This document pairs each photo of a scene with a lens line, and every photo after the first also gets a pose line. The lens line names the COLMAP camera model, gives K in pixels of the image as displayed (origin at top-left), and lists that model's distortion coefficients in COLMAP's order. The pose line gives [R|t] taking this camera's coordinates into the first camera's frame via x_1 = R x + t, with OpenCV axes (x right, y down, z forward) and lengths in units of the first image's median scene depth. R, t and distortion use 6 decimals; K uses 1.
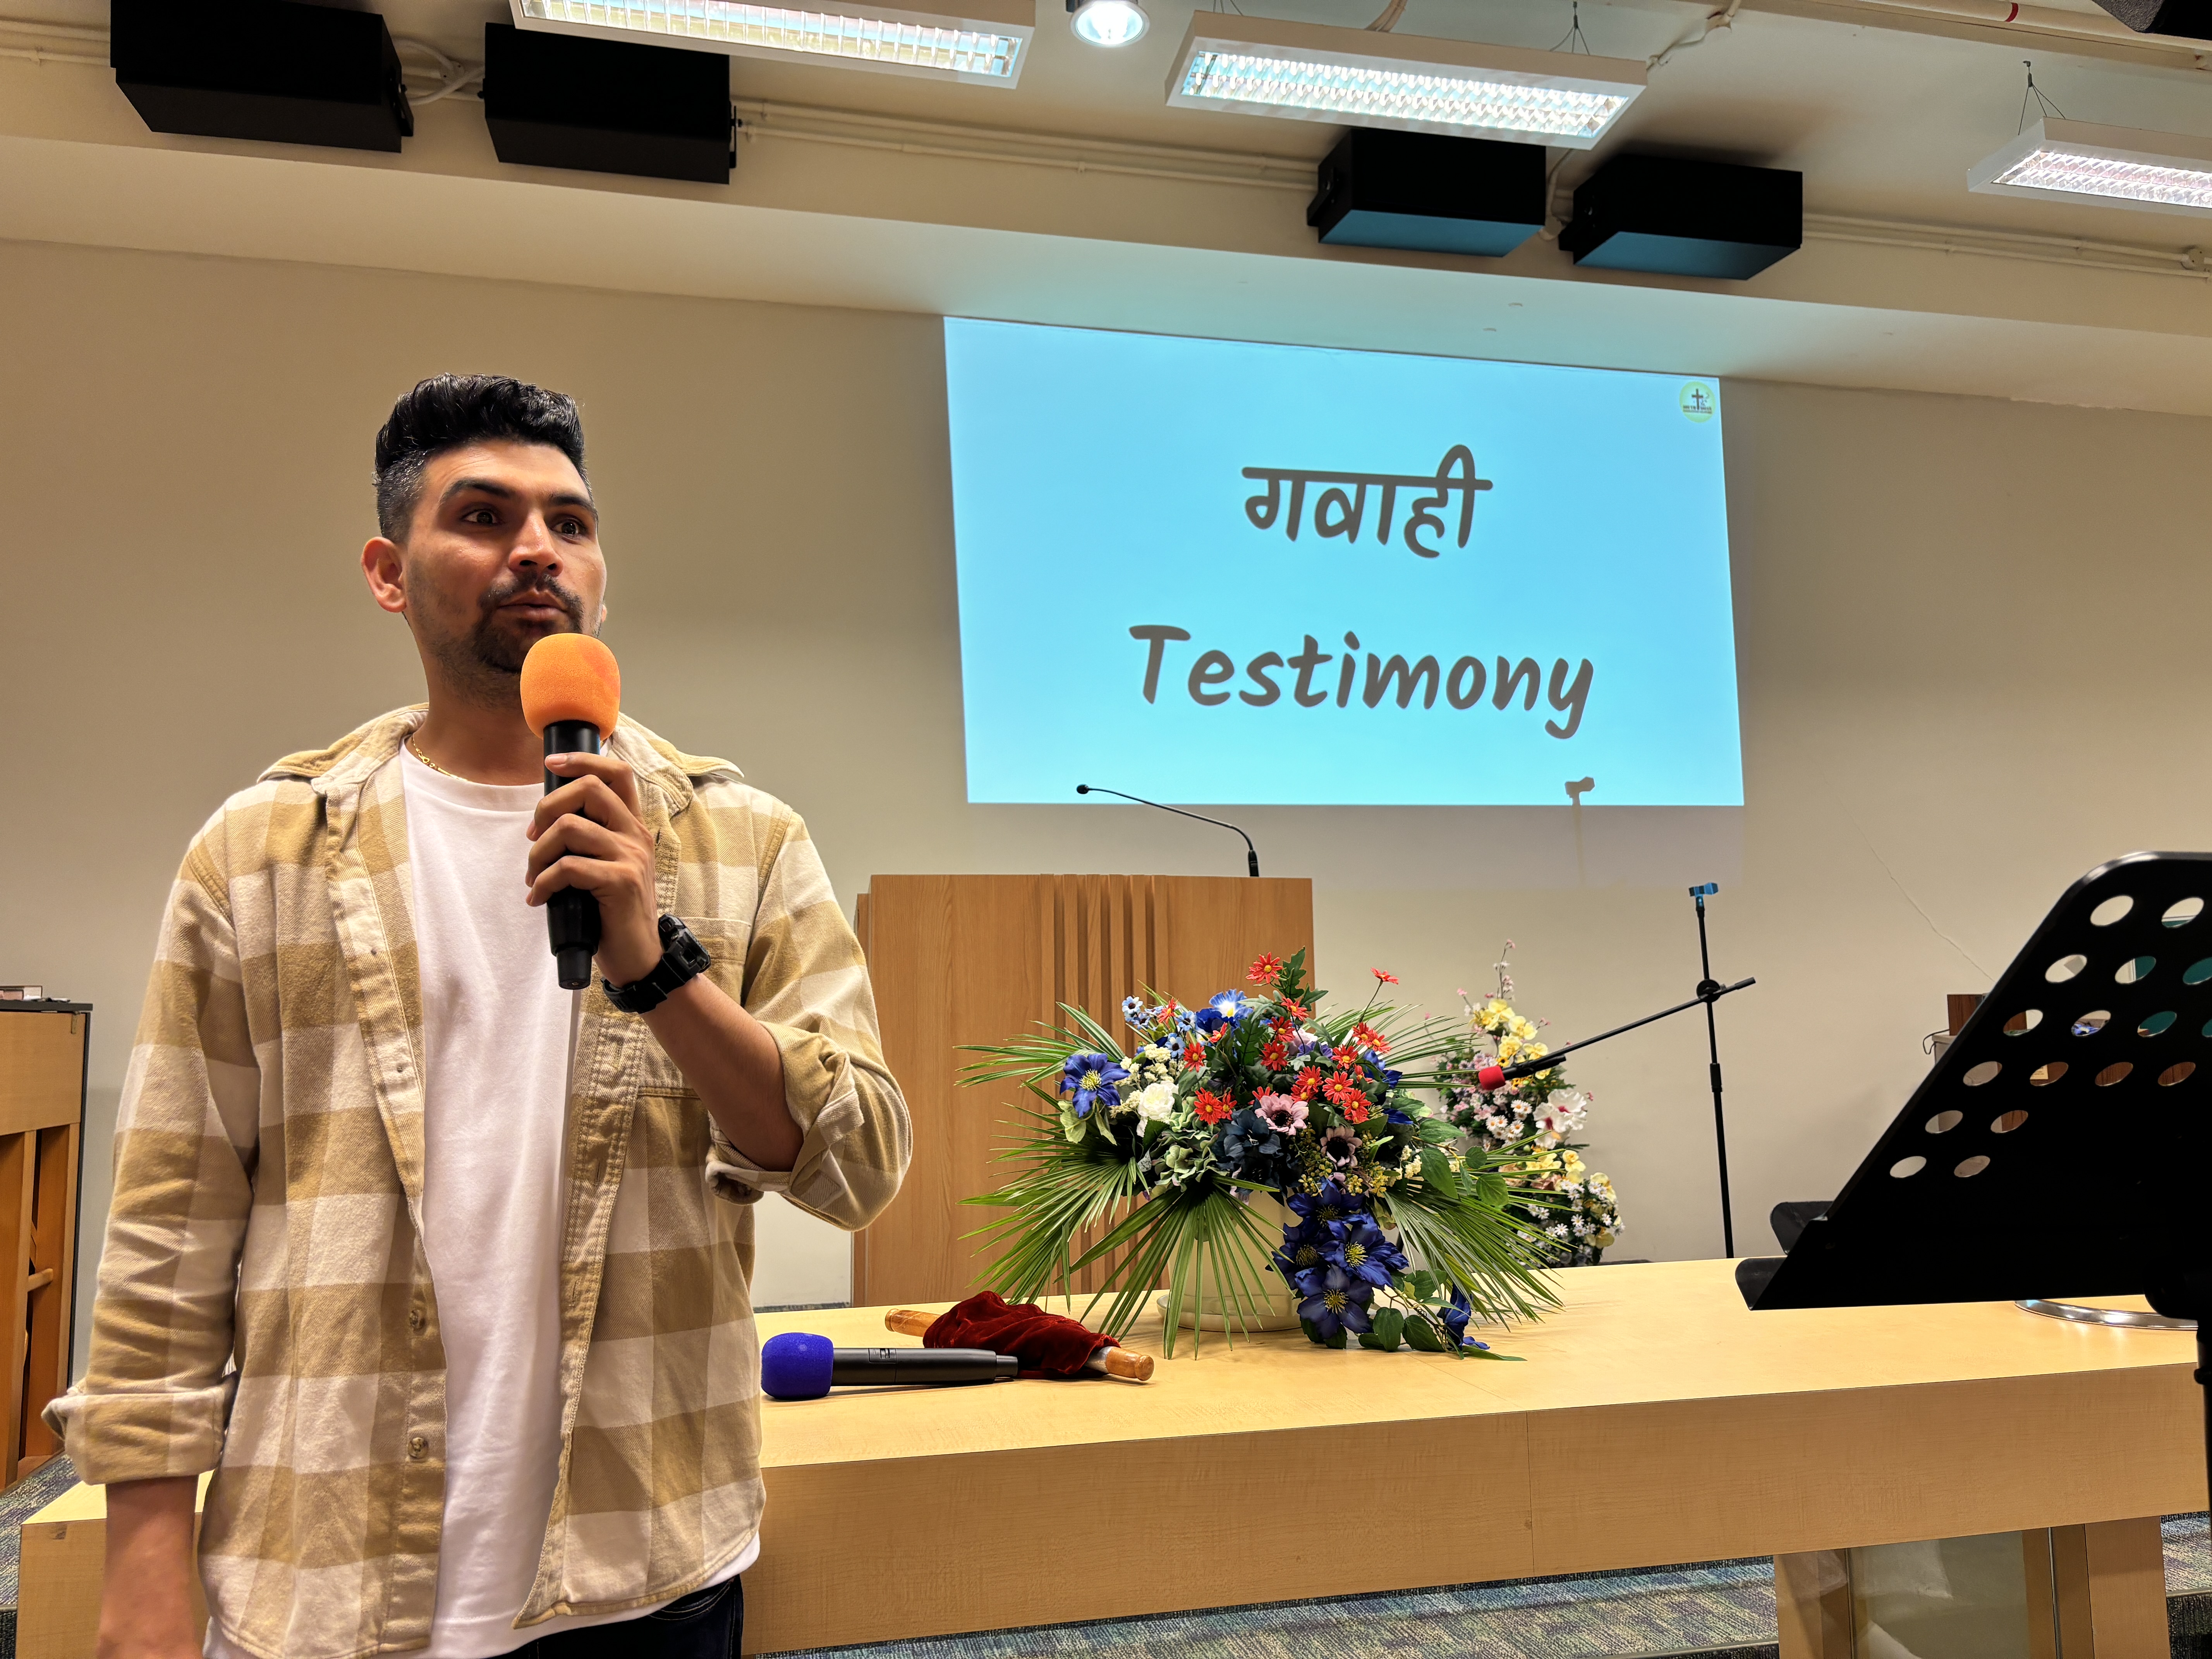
lens RADIAL K [[1623.3, 0, 1096.2], [0, 1623.3, 845.3], [0, 0, 1]] dist [0.053402, -0.084327]
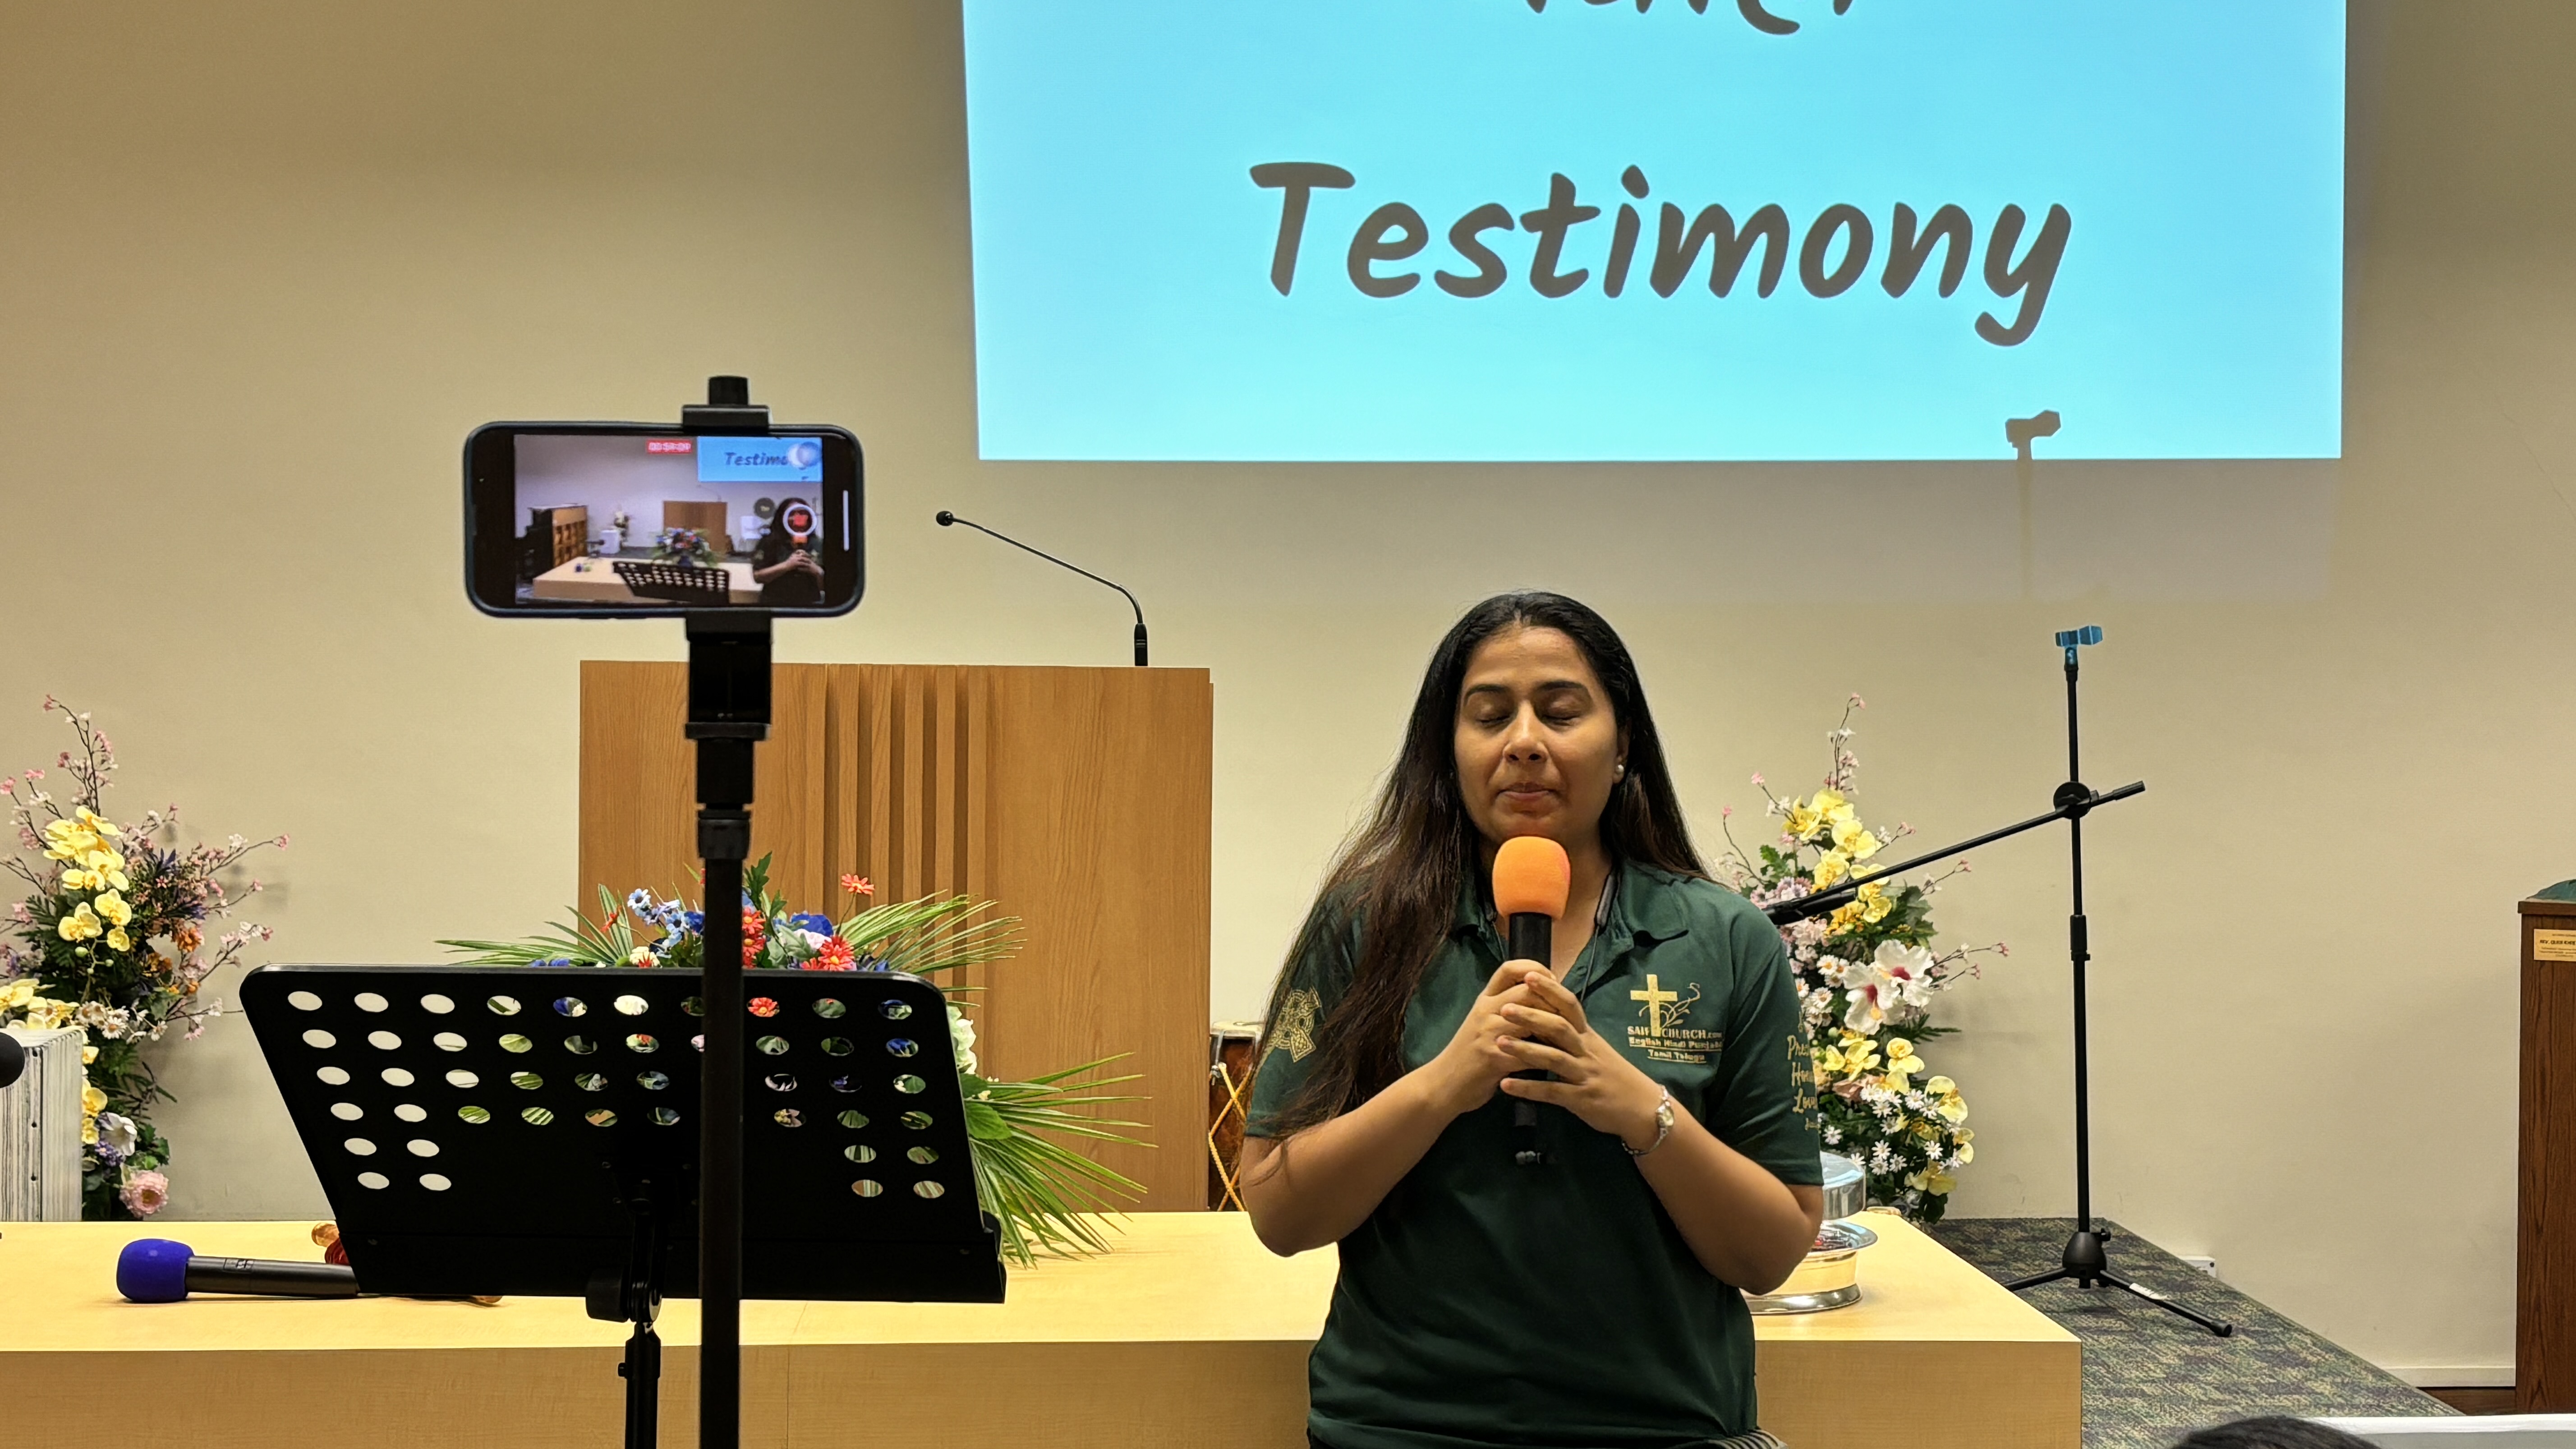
lens RADIAL K [[3283.3, 0, 1288.0], [0, 3283.3, 724.5], [0, 0, 1]] dist [0.256687, -1.172349]
pose [[0.989603, 0.024002, -0.141810, 0.234598], [-0.007330, 0.993112, 0.116937, -0.078028], [0.143640, -0.114681, 0.982963, -0.262814]]
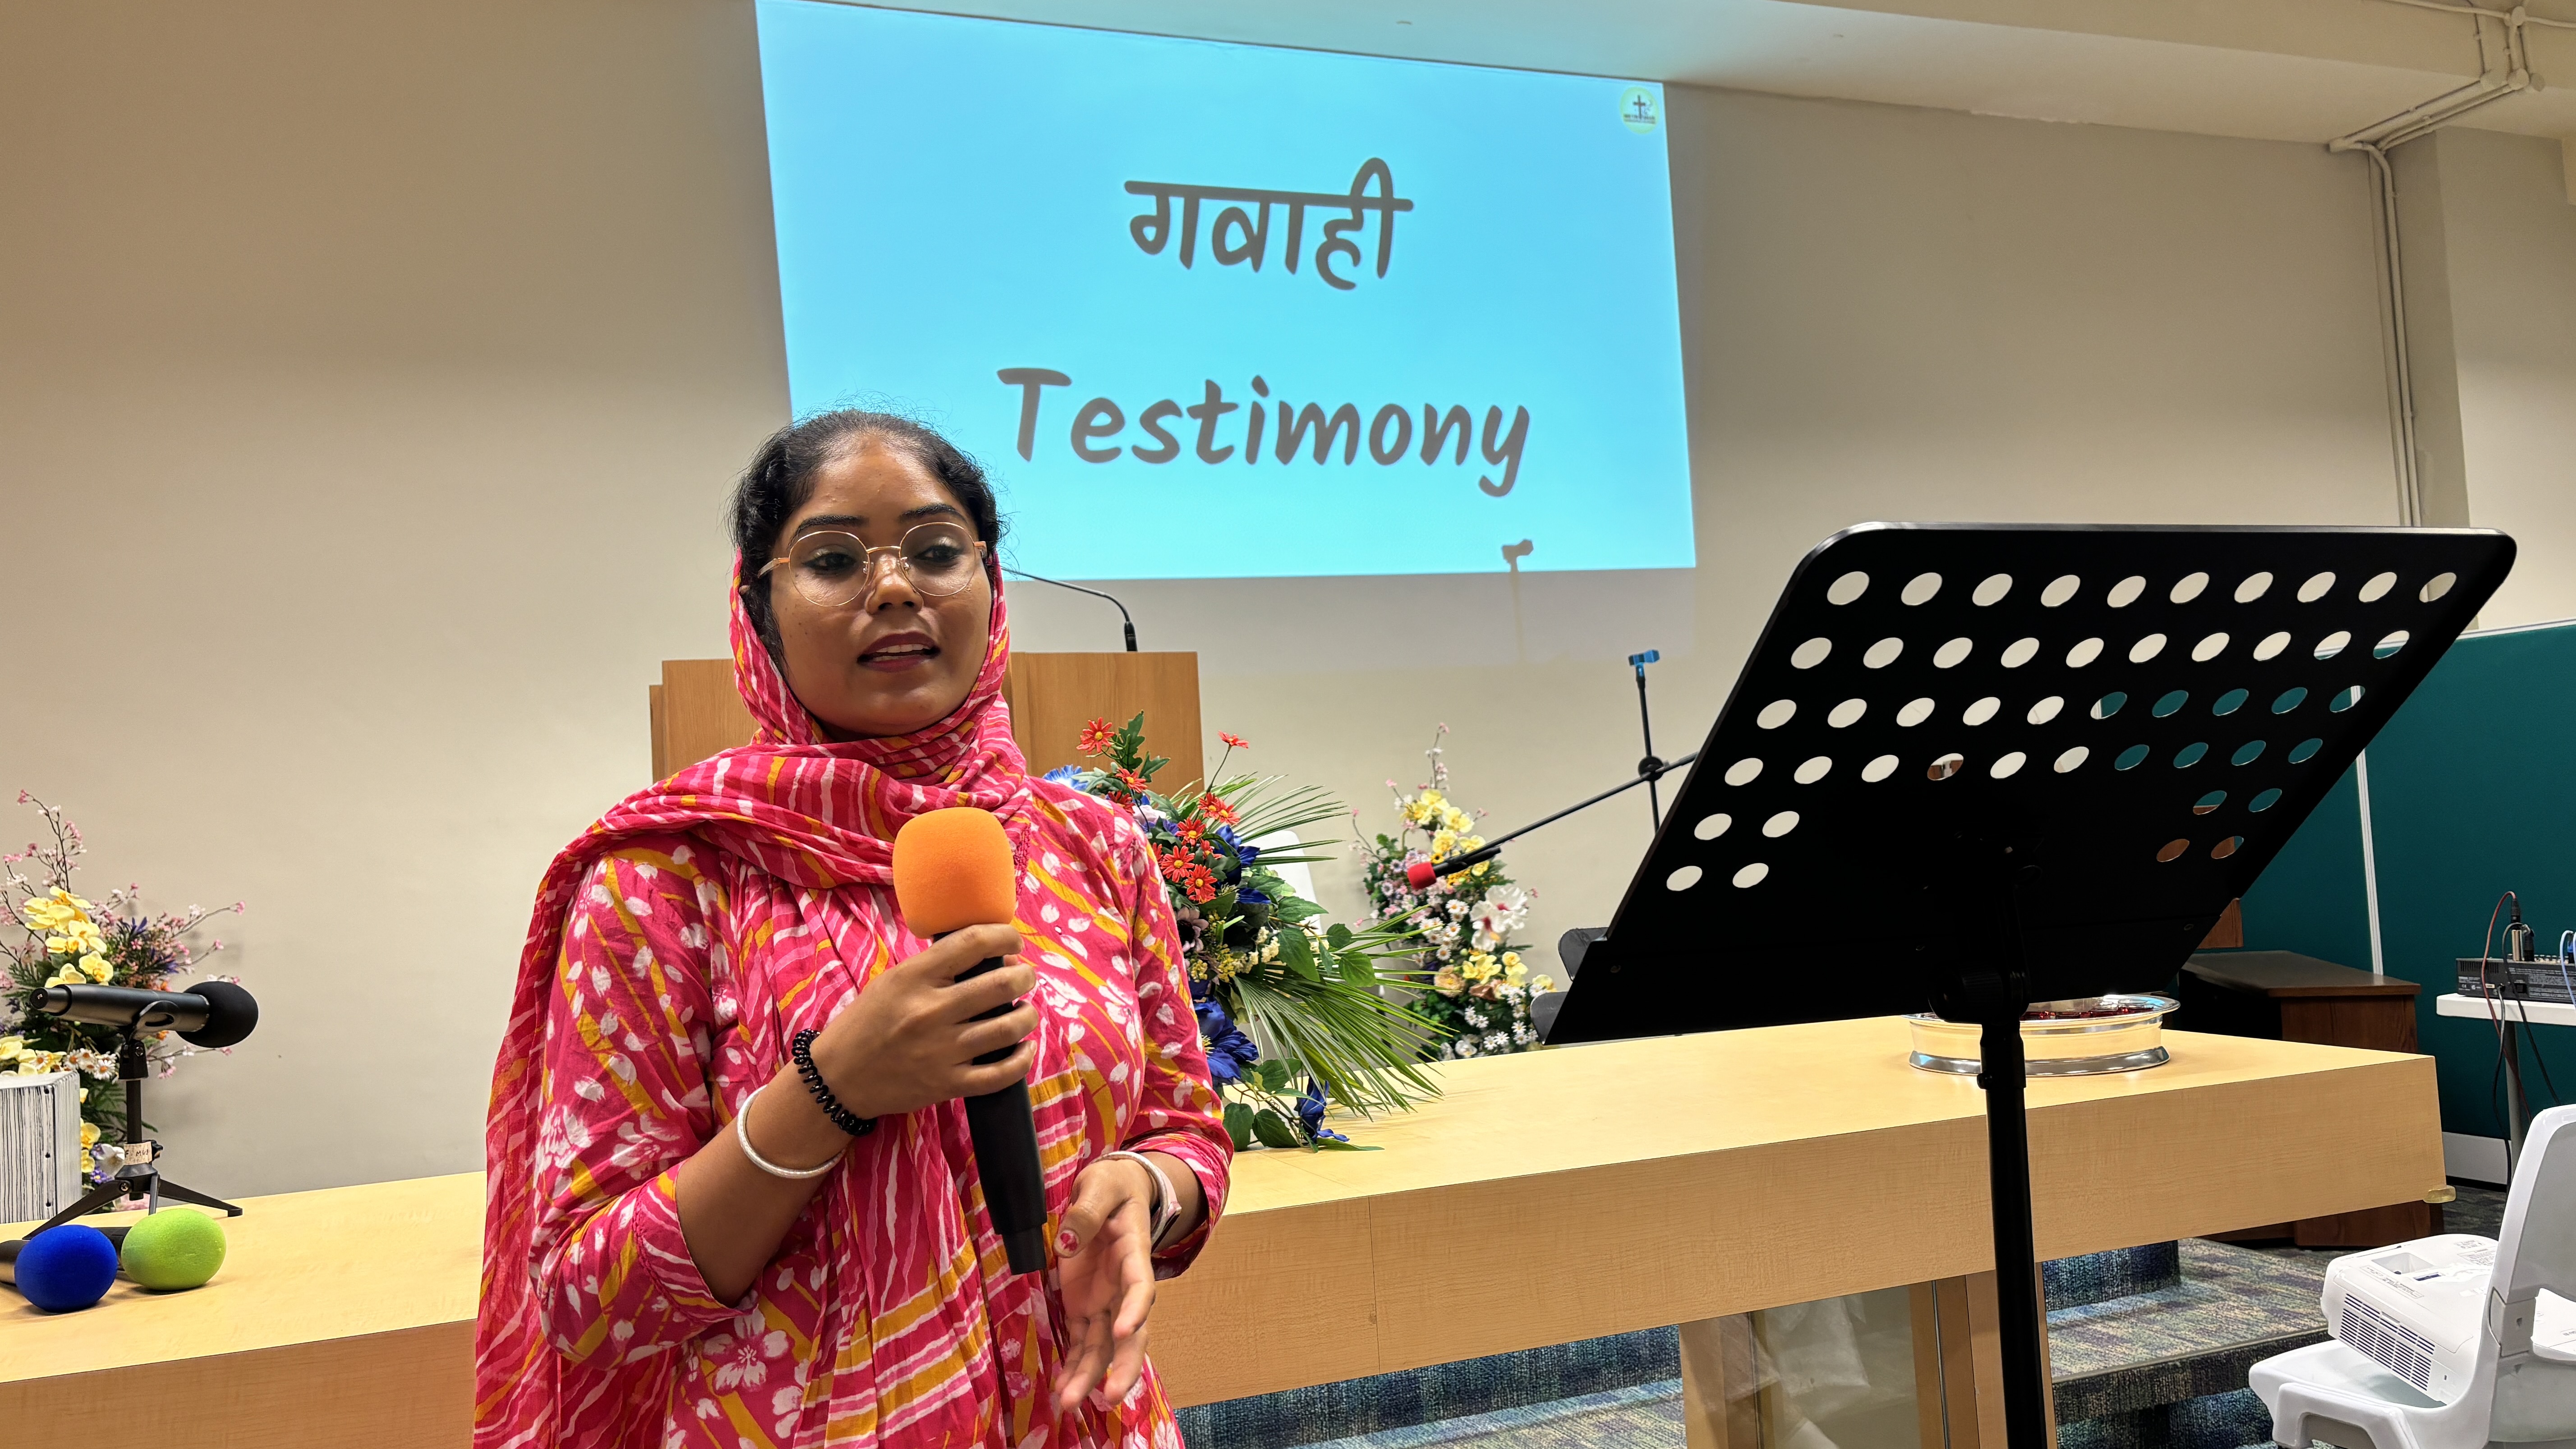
lens RADIAL K [[1878.9, 0, 1302.1], [0, 1878.9, 731.7], [0, 0, 1]] dist [0.103001, -0.152116]
pose [[0.987370, -0.035877, 0.154313, 0.019455], [0.028305, 0.998298, 0.050991, 0.008683], [-0.155879, -0.045979, 0.986705, -0.006765]]
